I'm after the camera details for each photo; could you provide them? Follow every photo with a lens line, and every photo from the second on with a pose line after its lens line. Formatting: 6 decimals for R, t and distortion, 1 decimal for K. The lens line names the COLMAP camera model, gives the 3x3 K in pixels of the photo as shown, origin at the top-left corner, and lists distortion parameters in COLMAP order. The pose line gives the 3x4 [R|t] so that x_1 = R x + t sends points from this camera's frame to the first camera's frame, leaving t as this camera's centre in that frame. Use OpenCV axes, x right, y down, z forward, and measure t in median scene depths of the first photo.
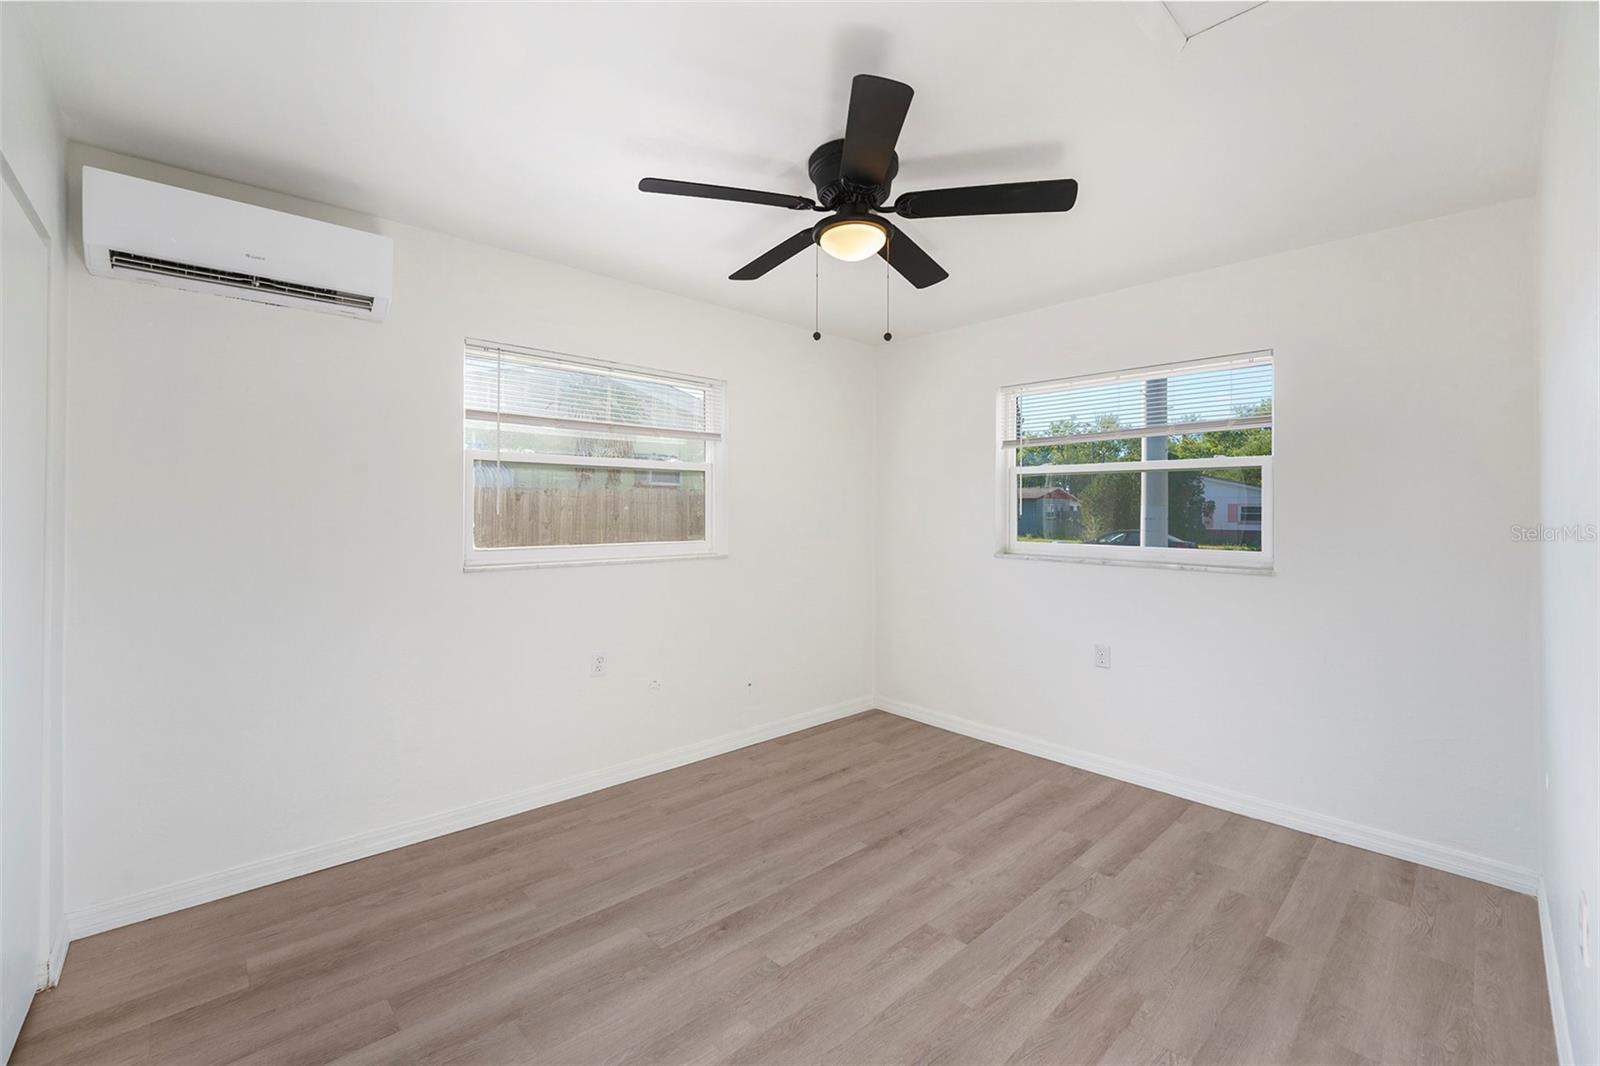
lens RADIAL K [[644.5, 0, 800.0], [0, 644.5, 533.0], [0, 0, 1]] dist [-0.019247, -0.000002]
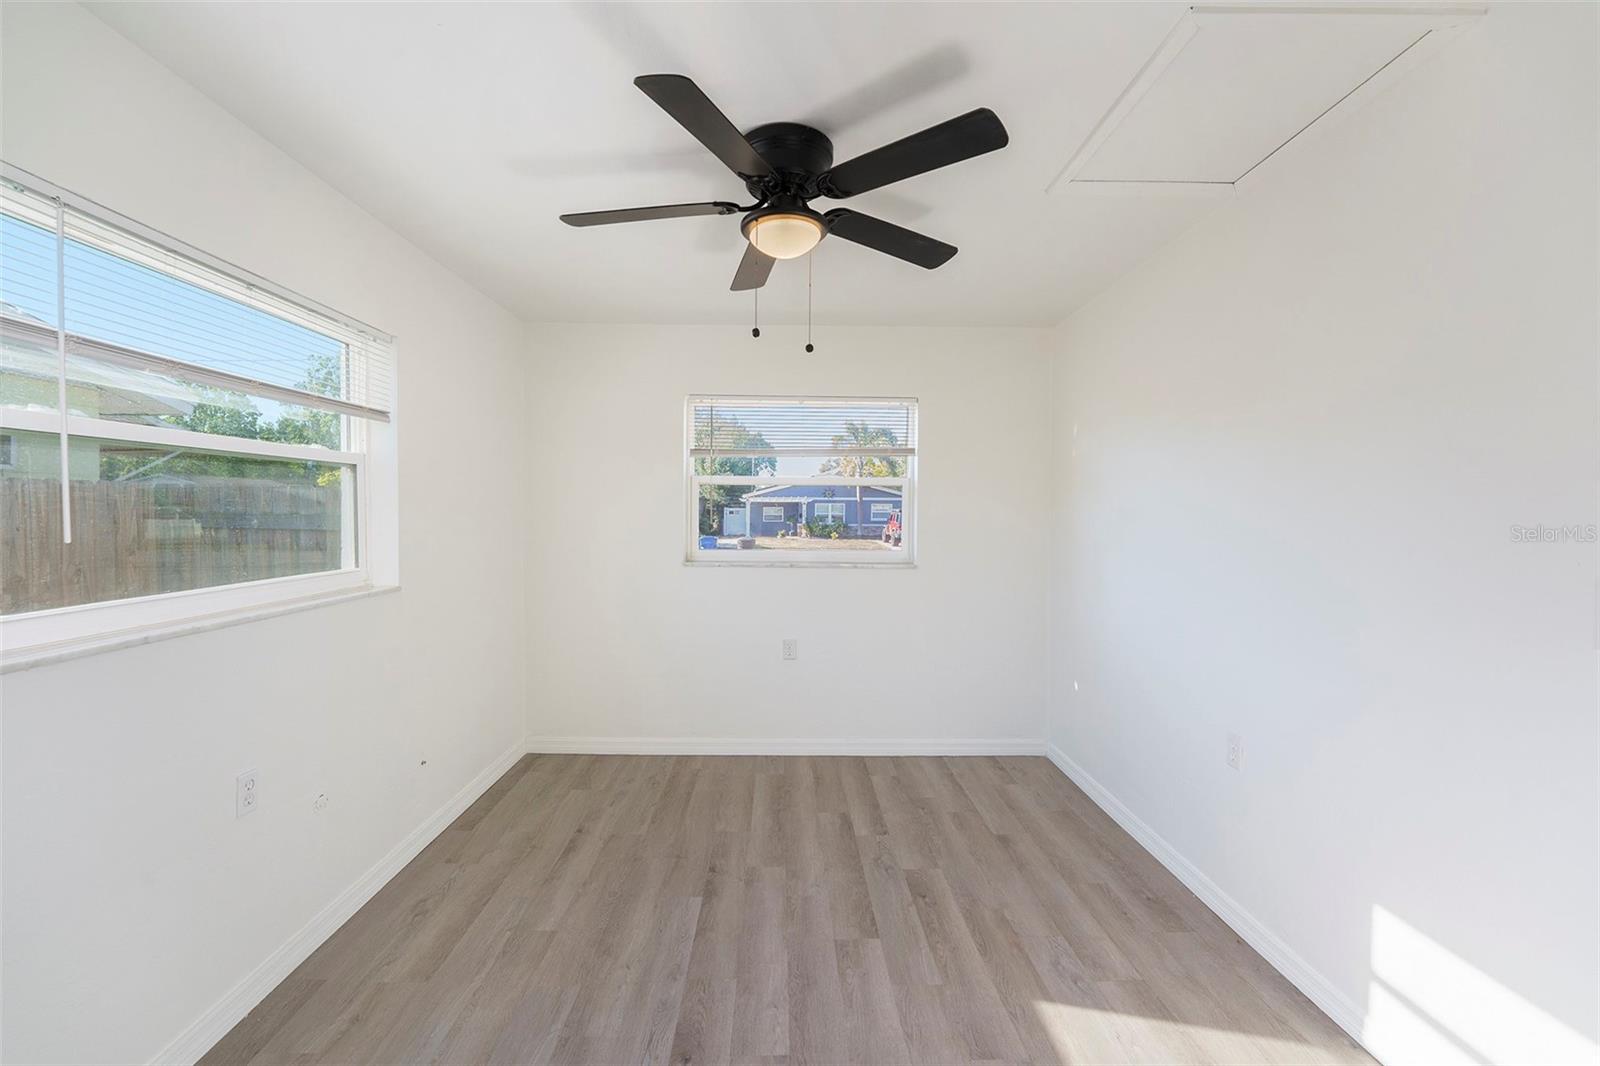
lens RADIAL K [[664.6, 0, 800.0], [0, 664.6, 533.0], [0, 0, 1]] dist [-0.002774, -0.000453]
pose [[0.689516, -0.025724, 0.723813, -0.446763], [0.023837, 0.999634, 0.012818, -0.030720], [-0.723878, 0.008415, 0.689877, 0.245351]]
